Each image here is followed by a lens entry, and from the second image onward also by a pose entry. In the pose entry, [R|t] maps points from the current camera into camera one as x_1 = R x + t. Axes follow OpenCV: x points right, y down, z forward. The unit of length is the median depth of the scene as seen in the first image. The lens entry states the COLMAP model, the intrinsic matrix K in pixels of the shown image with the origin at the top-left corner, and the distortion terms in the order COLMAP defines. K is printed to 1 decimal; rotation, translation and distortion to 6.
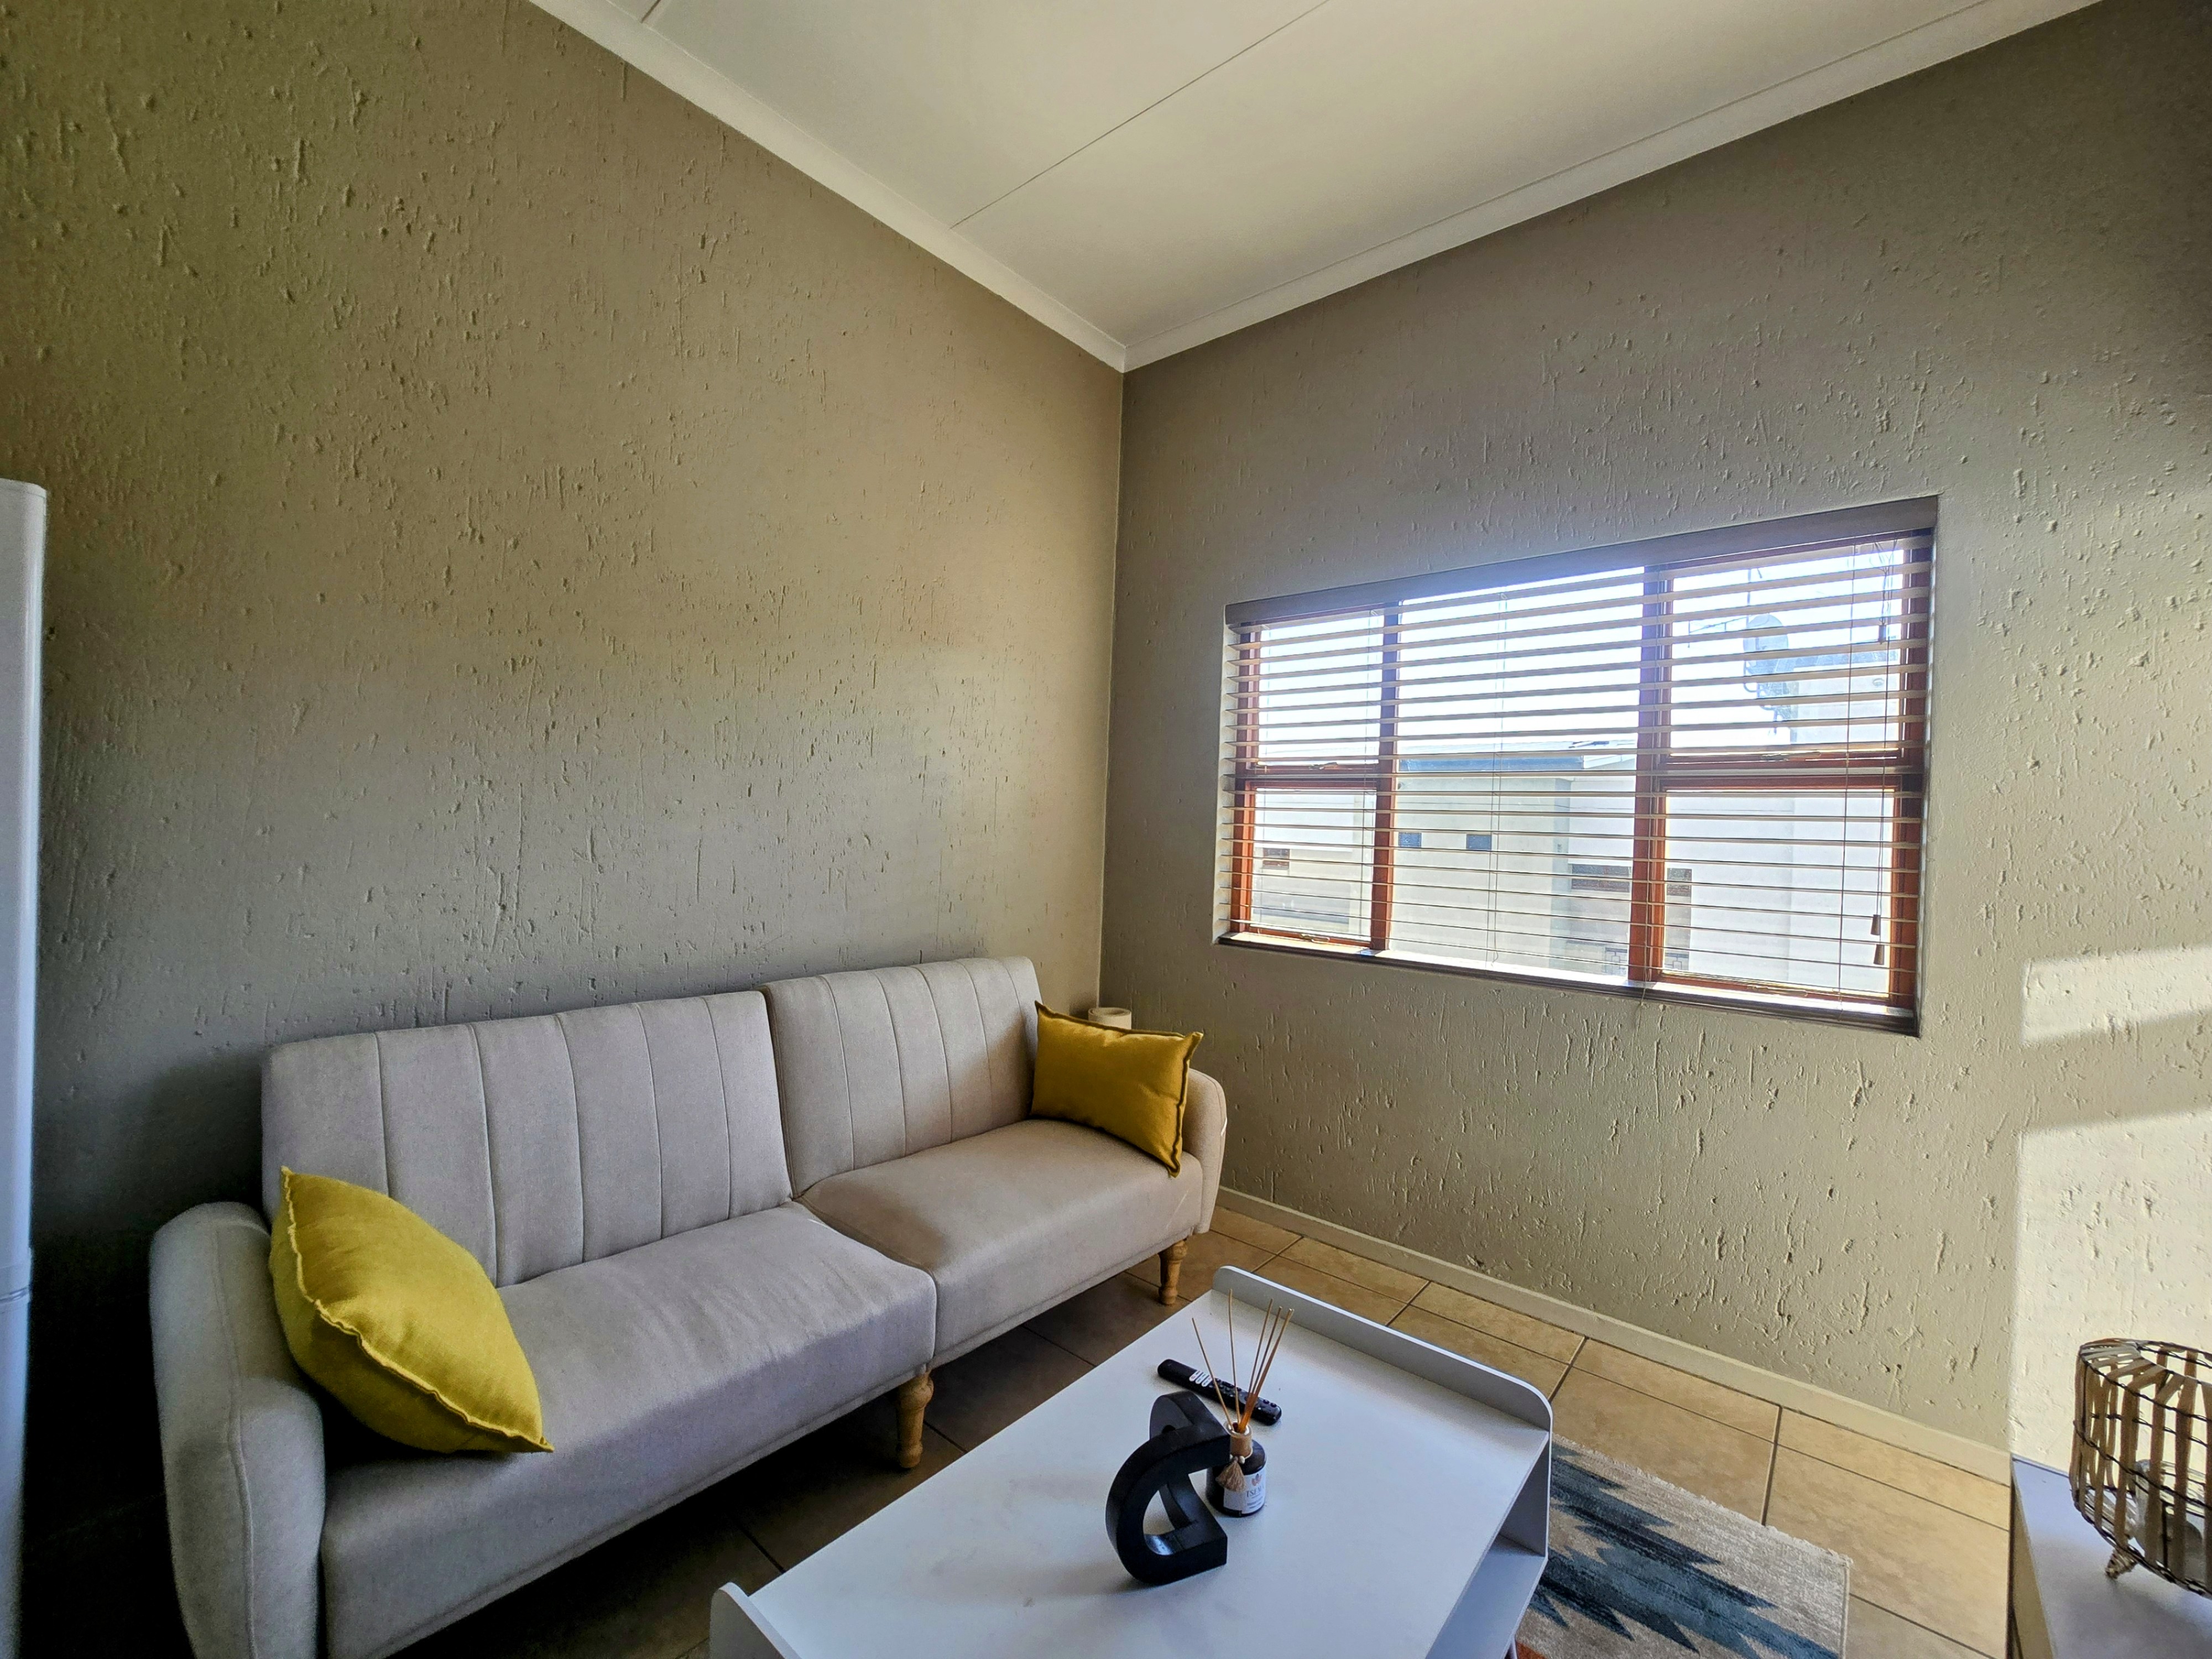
lens RADIAL K [[904.5, 0, 1104.5], [0, 904.5, 830.6], [0, 0, 1]] dist [-0.003514, 0.000730]
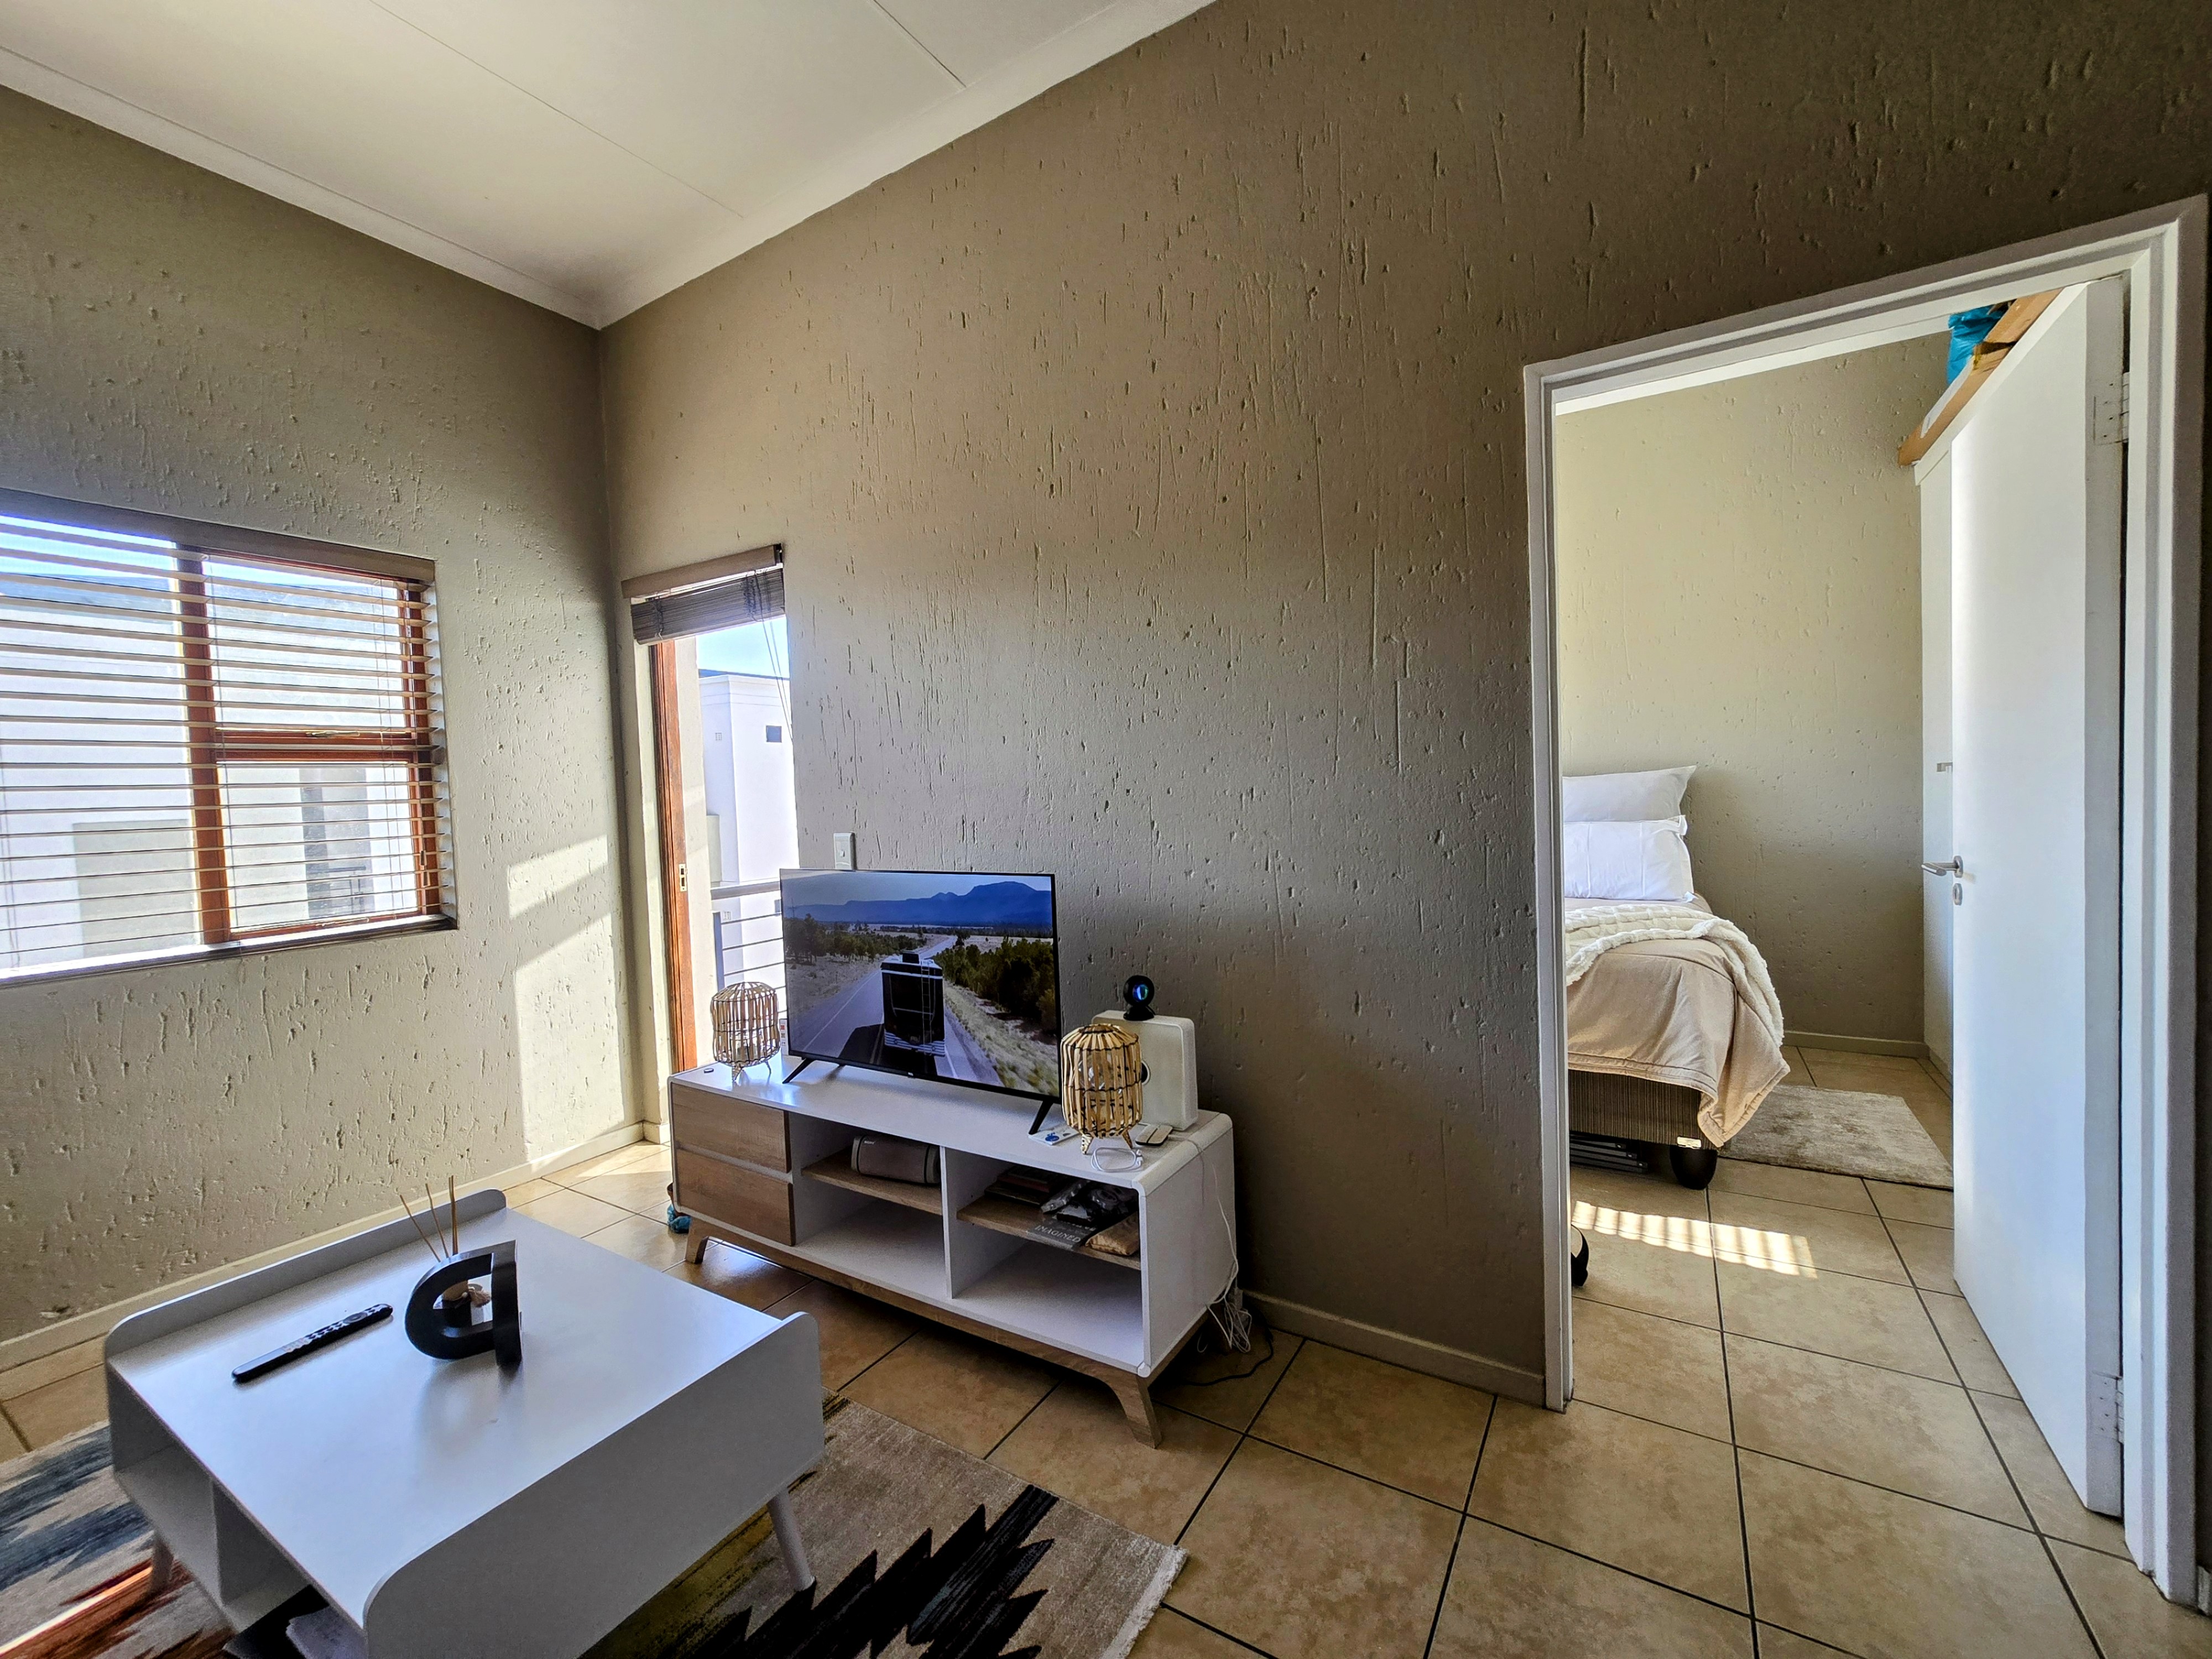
lens RADIAL K [[904.5, 0, 1113.5], [0, 904.5, 827.6], [0, 0, 1]] dist [-0.003514, 0.000730]
pose [[-0.162902, -0.071520, 0.984047, -0.674283], [0.035398, 0.996303, 0.078271, -0.014862], [-0.986007, 0.047584, -0.159768, 0.150561]]
